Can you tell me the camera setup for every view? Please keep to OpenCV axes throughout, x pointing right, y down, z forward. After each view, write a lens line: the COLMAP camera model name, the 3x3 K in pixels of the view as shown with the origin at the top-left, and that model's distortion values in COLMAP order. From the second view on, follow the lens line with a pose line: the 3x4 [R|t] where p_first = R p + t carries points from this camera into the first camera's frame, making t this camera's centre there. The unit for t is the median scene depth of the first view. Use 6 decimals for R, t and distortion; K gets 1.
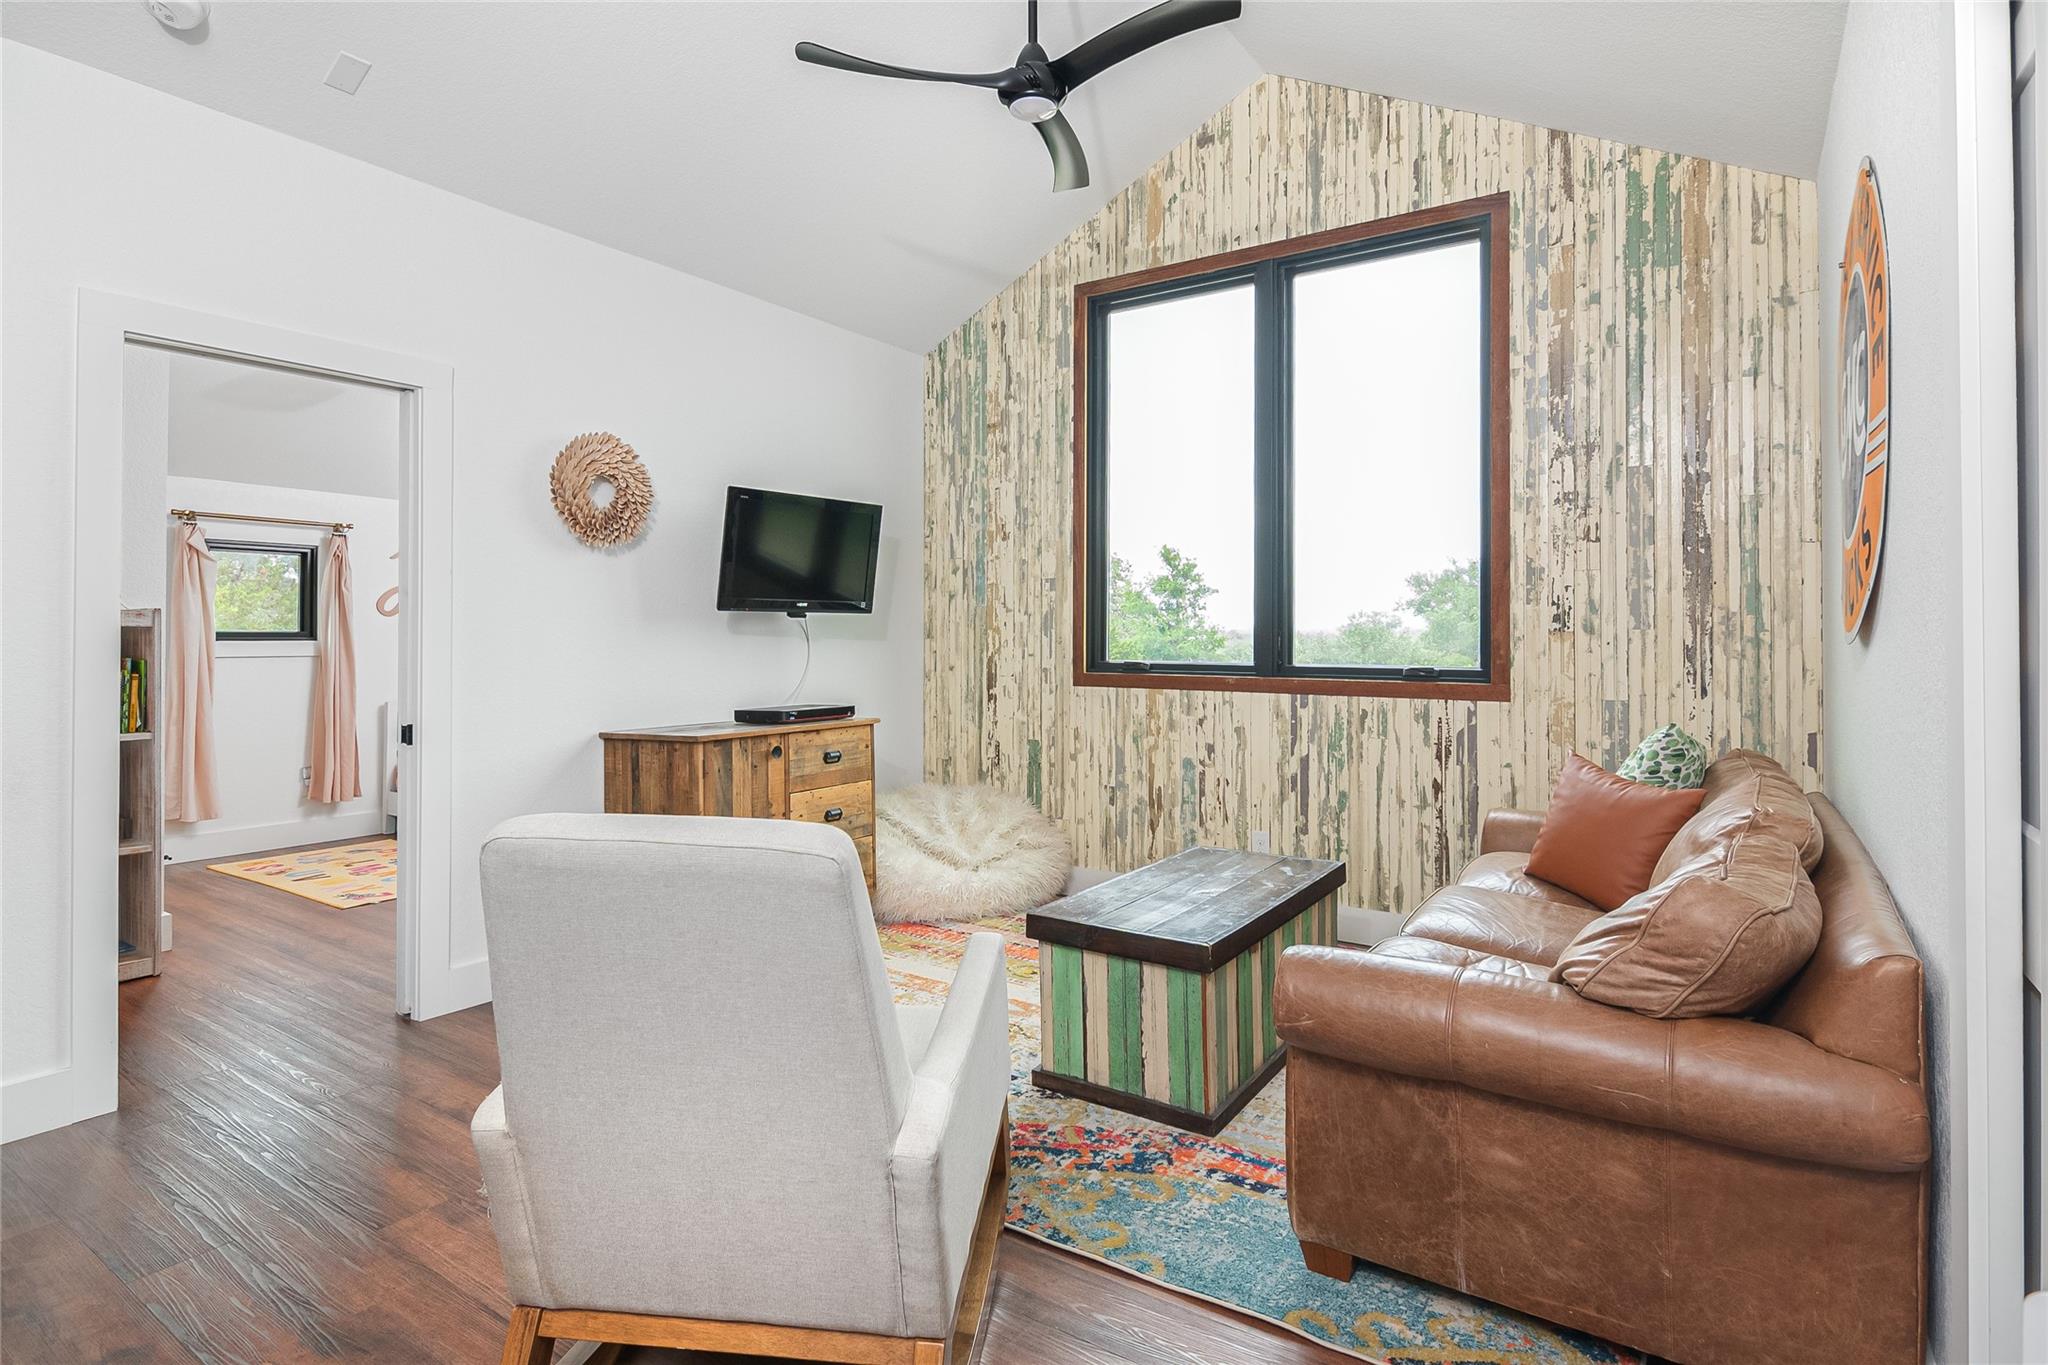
lens RADIAL K [[1045.5, 0, 1020.4], [0, 1045.5, 629.0], [0, 0, 1]] dist [0.003789, -0.007103]
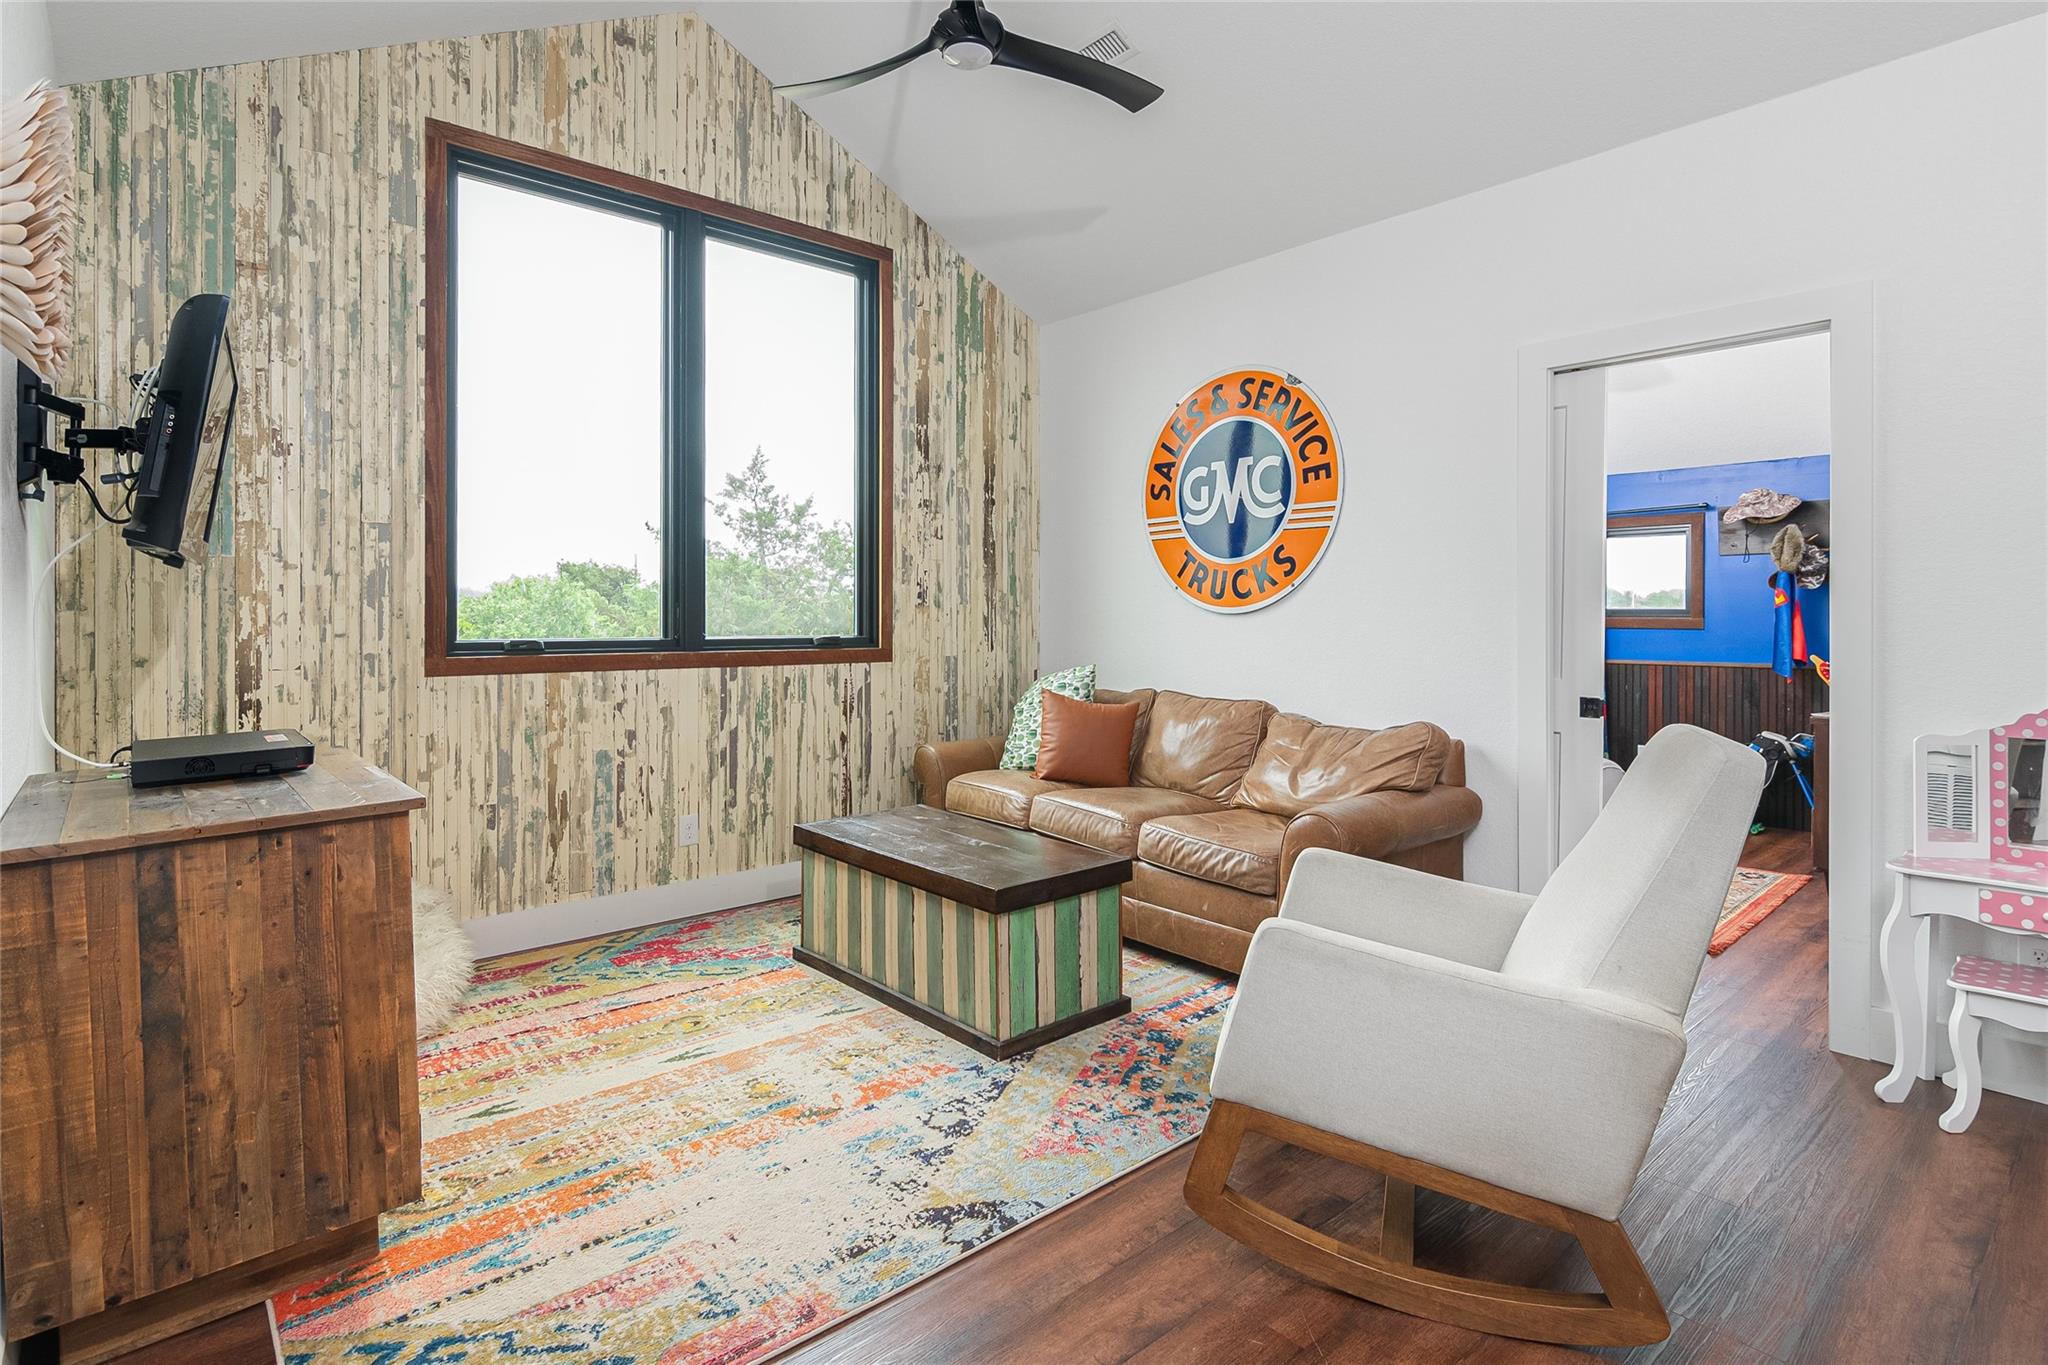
lens RADIAL K [[1023.8, 0, 1027.6], [0, 1023.8, 619.2], [0, 0, 1]] dist [0.001691, -0.011231]
pose [[0.241800, -0.005900, 0.970308, -0.606261], [-0.006910, 0.999946, 0.007802, 0.007553], [-0.970302, -0.008592, 0.241746, 0.493184]]
